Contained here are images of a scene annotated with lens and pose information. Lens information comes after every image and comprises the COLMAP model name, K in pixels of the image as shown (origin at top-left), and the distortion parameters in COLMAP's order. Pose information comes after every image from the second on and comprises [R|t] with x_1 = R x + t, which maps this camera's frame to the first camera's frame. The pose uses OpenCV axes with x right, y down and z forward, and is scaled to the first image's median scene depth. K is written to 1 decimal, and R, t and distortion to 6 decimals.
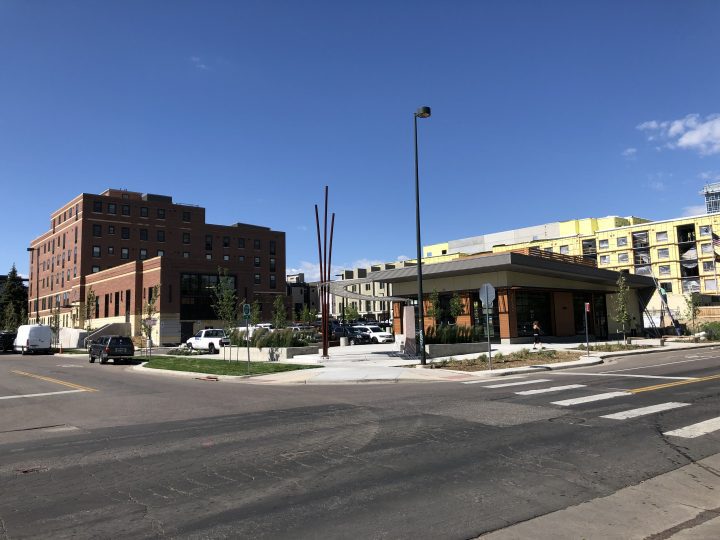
lens RADIAL K [[580.4, 0, 354.0], [0, 580.4, 270.5], [0, 0, 1]] dist [0.037842, -0.009005]
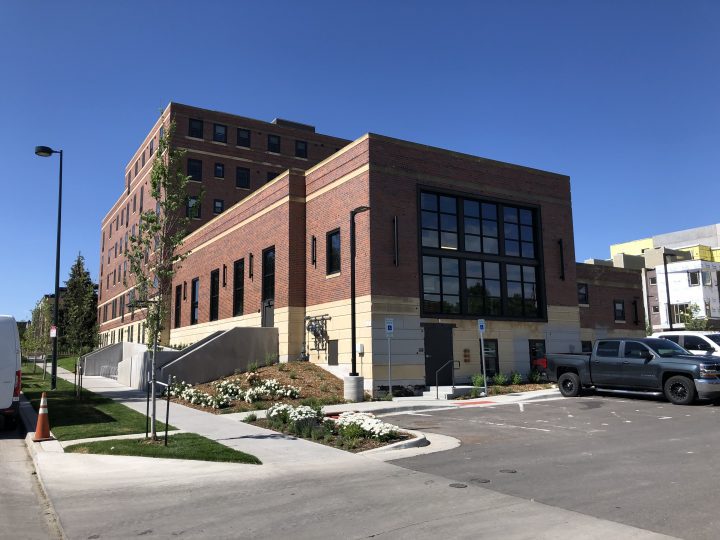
lens RADIAL K [[580.4, 0, 360.5], [0, 580.4, 270.3], [0, 0, 1]] dist [0.037842, -0.009005]
pose [[0.991148, -0.012148, -0.132203, -0.266011], [0.006345, 0.999001, -0.044231, 0.066167], [0.132608, 0.043001, 0.990235, 0.600392]]
